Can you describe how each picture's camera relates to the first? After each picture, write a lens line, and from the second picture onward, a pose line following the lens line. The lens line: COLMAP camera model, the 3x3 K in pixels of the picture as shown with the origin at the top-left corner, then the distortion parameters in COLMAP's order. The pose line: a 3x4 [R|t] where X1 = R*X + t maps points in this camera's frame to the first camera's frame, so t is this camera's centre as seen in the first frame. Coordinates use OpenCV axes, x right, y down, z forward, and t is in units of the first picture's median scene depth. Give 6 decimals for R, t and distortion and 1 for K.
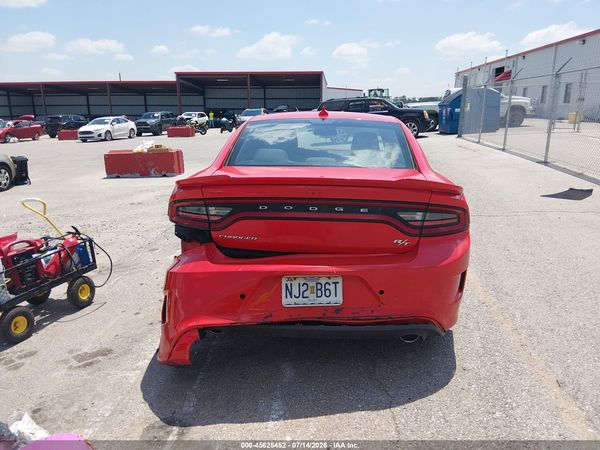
lens RADIAL K [[454.1, 0, 299.5], [0, 454.1, 229.2], [0, 0, 1]] dist [0.074942, -0.125993]
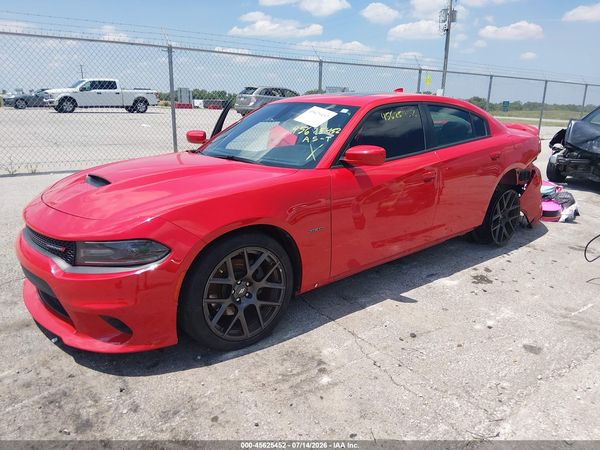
lens RADIAL K [[454.1, 0, 296.7], [0, 454.1, 226.9], [0, 0, 1]] dist [0.074942, -0.125993]
pose [[-0.700964, -0.204131, 0.683360, -0.069908], [0.165362, 0.885535, 0.434146, -0.054727], [-0.693762, 0.417322, -0.586973, 0.218225]]
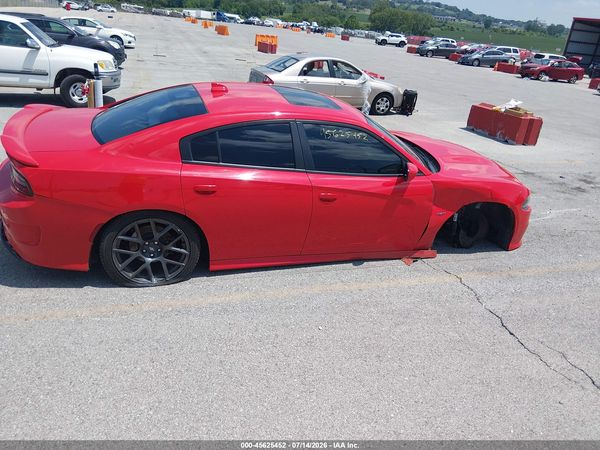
lens RADIAL K [[454.1, 0, 300.7], [0, 454.1, 224.4], [0, 0, 1]] dist [0.074942, -0.125993]
pose [[0.386194, 0.430793, -0.815642, 0.120935], [-0.331119, 0.890053, 0.313314, -0.040100], [0.860938, 0.149075, 0.486377, 0.074445]]
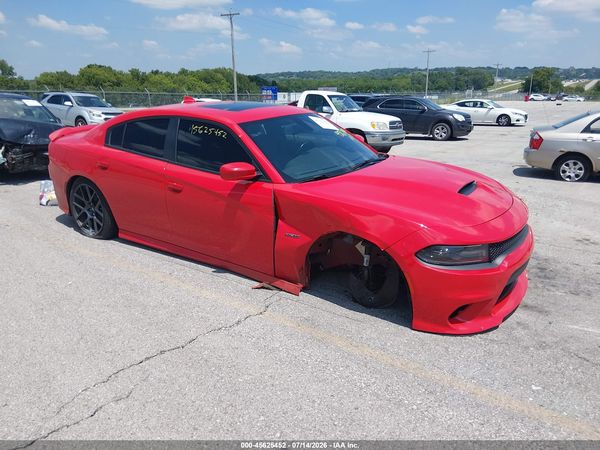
lens RADIAL K [[454.1, 0, 298.0], [0, 454.1, 222.2], [0, 0, 1]] dist [0.074942, -0.125993]
pose [[-0.499006, 0.259961, -0.826689, 0.112313], [-0.211292, 0.888660, 0.406988, -0.058171], [0.840446, 0.377762, -0.388518, 0.201620]]
